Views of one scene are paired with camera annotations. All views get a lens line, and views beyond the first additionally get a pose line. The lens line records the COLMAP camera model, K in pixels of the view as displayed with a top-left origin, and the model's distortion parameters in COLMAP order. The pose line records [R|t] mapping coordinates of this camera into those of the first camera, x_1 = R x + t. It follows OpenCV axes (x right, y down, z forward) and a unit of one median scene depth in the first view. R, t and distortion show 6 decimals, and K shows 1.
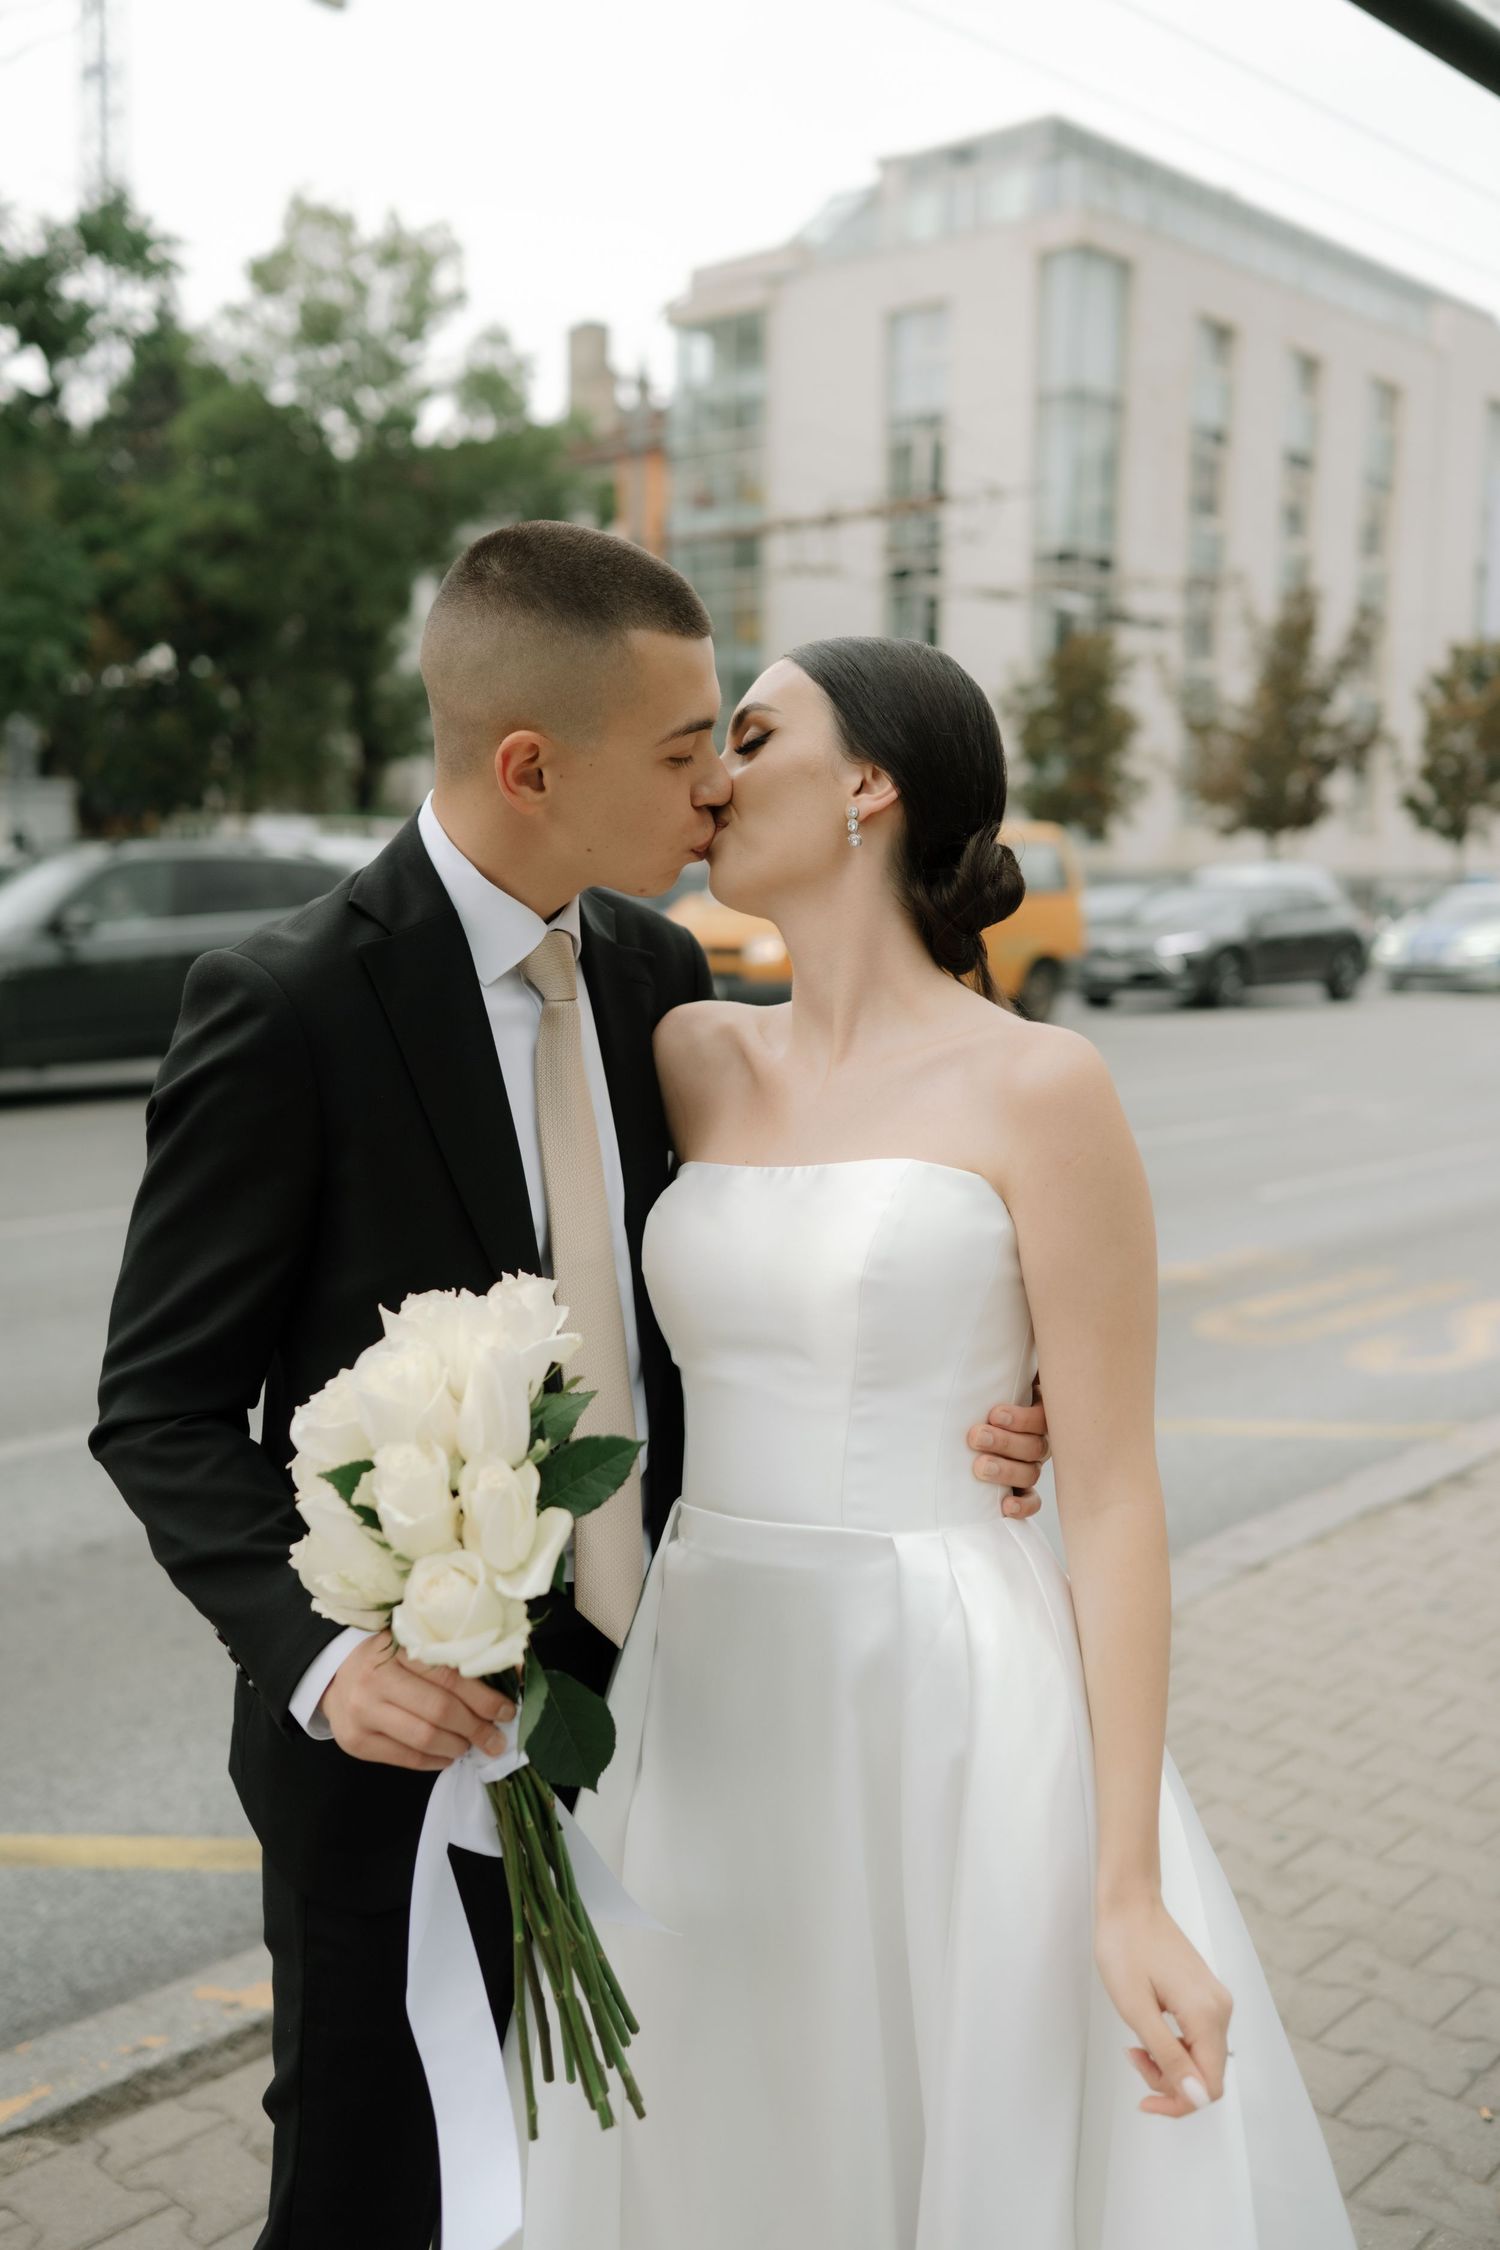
lens RADIAL K [[2129.9, 0, 757.5], [0, 2129.9, 1120.5], [0, 0, 1]] dist [-0.004659, 0.005571]
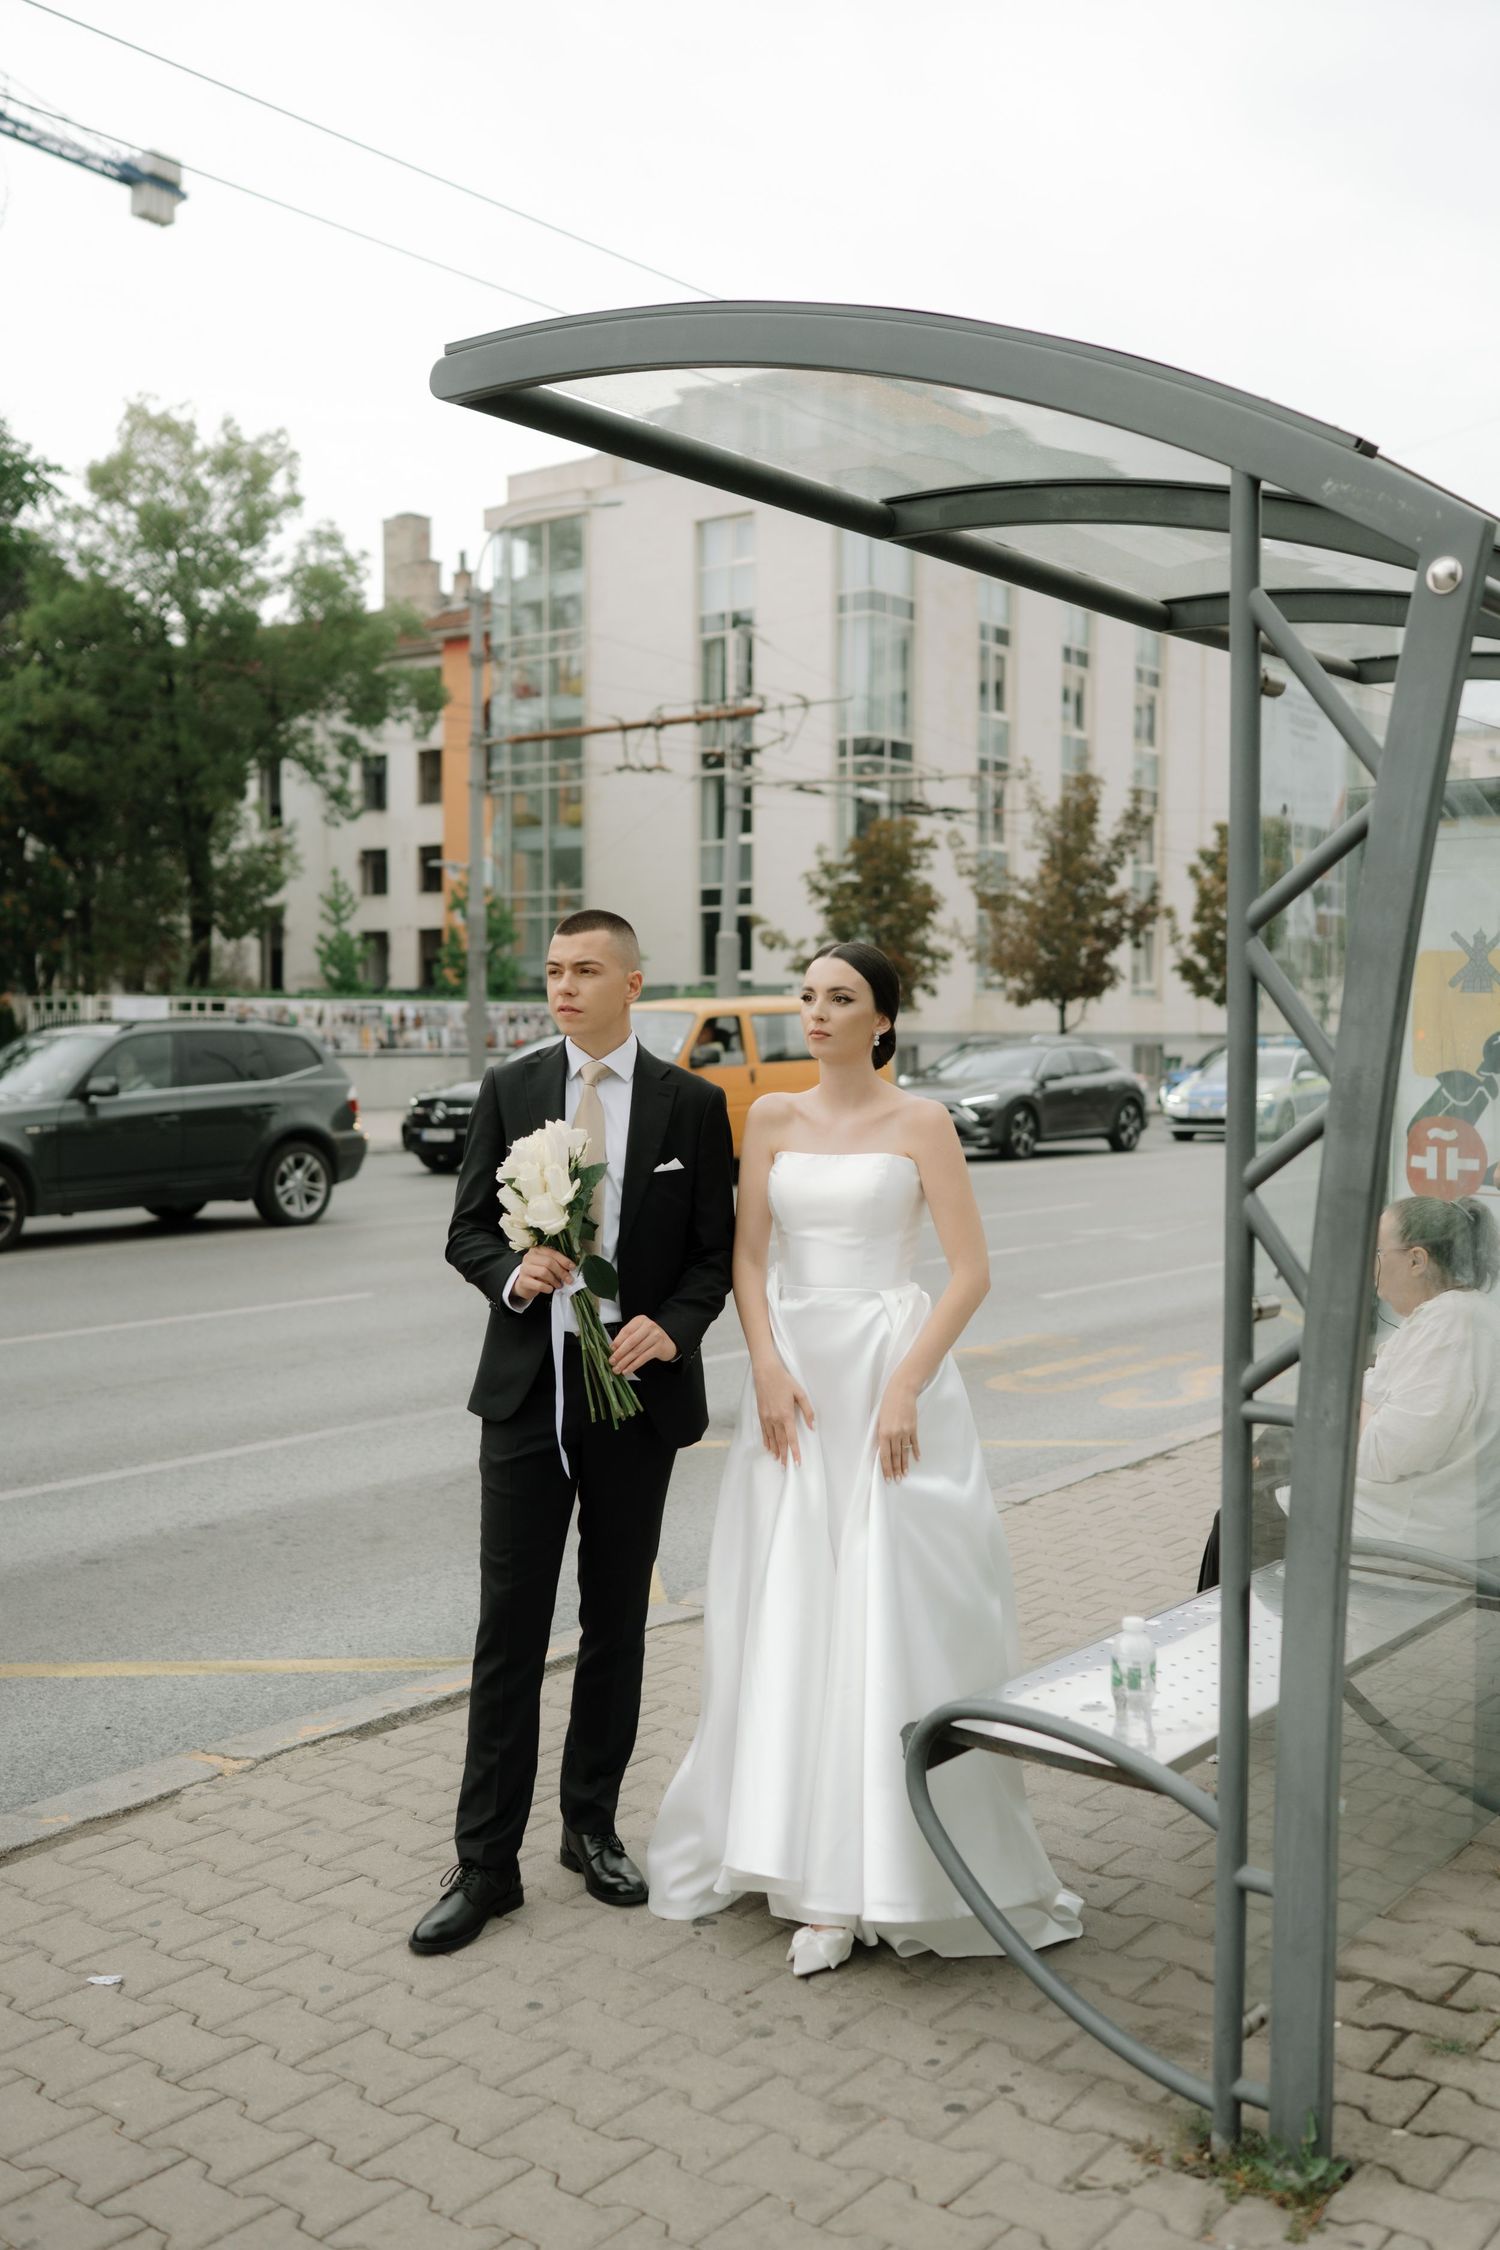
lens RADIAL K [[2259.3, 0, 815.2], [0, 2259.3, 1222.1], [0, 0, 1]] dist [0.013221, -0.020394]
pose [[0.992939, -0.021123, 0.116728, -0.020946], [0.025281, 0.999093, -0.034252, 0.015301], [-0.115899, 0.036961, 0.992573, -0.130589]]
